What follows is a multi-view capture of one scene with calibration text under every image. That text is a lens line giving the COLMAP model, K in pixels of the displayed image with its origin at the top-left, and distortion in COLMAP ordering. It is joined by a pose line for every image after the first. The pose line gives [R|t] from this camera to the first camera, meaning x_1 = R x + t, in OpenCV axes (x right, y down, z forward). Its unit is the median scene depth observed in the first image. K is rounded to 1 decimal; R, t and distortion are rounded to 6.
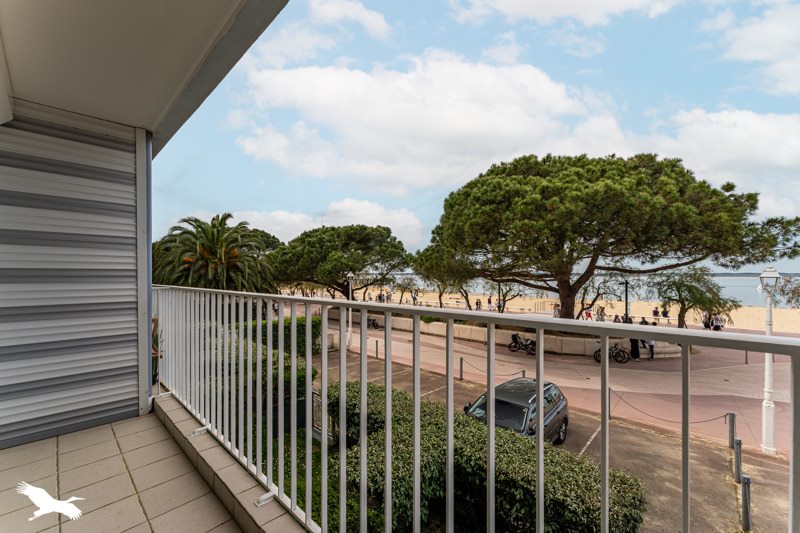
lens RADIAL K [[323.7, 0, 406.5], [0, 323.7, 274.5], [0, 0, 1]] dist [0.004256, 0.000470]
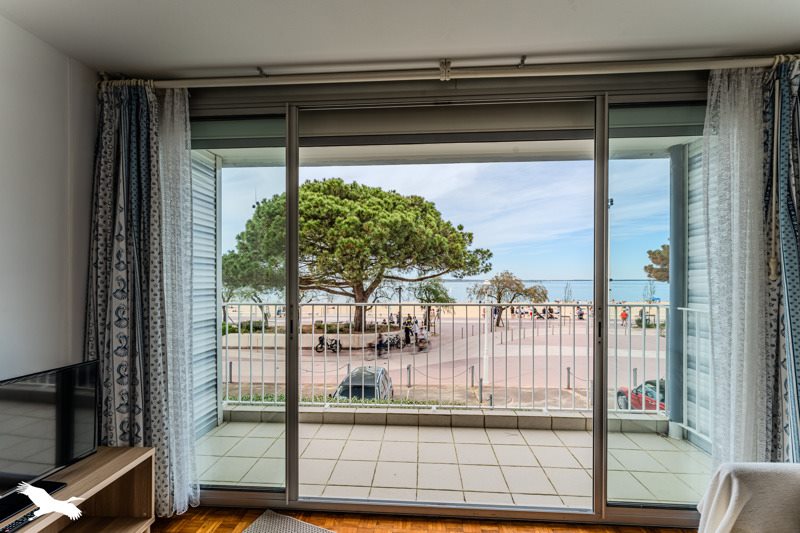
lens RADIAL K [[323.7, 0, 400.6], [0, 323.7, 282.4], [0, 0, 1]] dist [0.004256, 0.000470]
pose [[0.778353, -0.002352, 0.627823, -0.210275], [-0.001553, 0.999983, 0.005671, -0.008871], [-0.627825, -0.005389, 0.778336, -0.041981]]
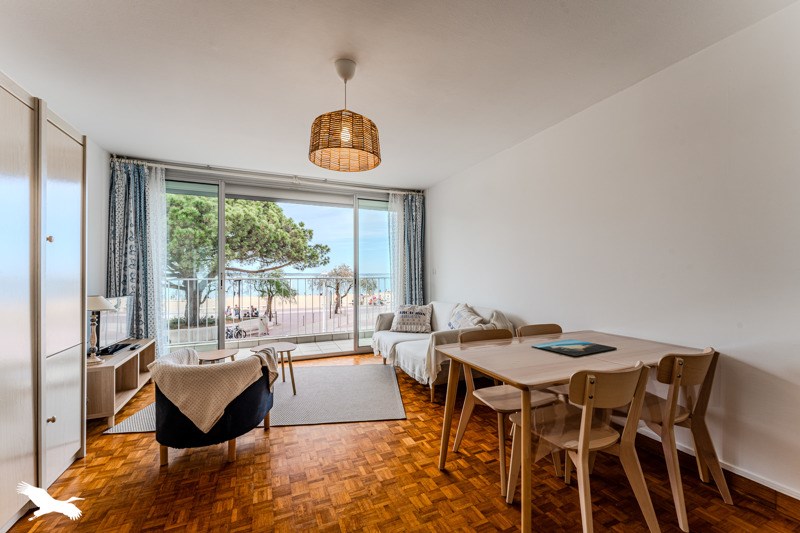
lens RADIAL K [[323.7, 0, 401.7], [0, 323.7, 276.3], [0, 0, 1]] dist [0.004256, 0.000470]
pose [[0.398345, -0.005101, 0.917222, -0.376614], [0.000741, 0.999986, 0.005240, 0.004060], [-0.917236, -0.001408, 0.398343, -0.184190]]
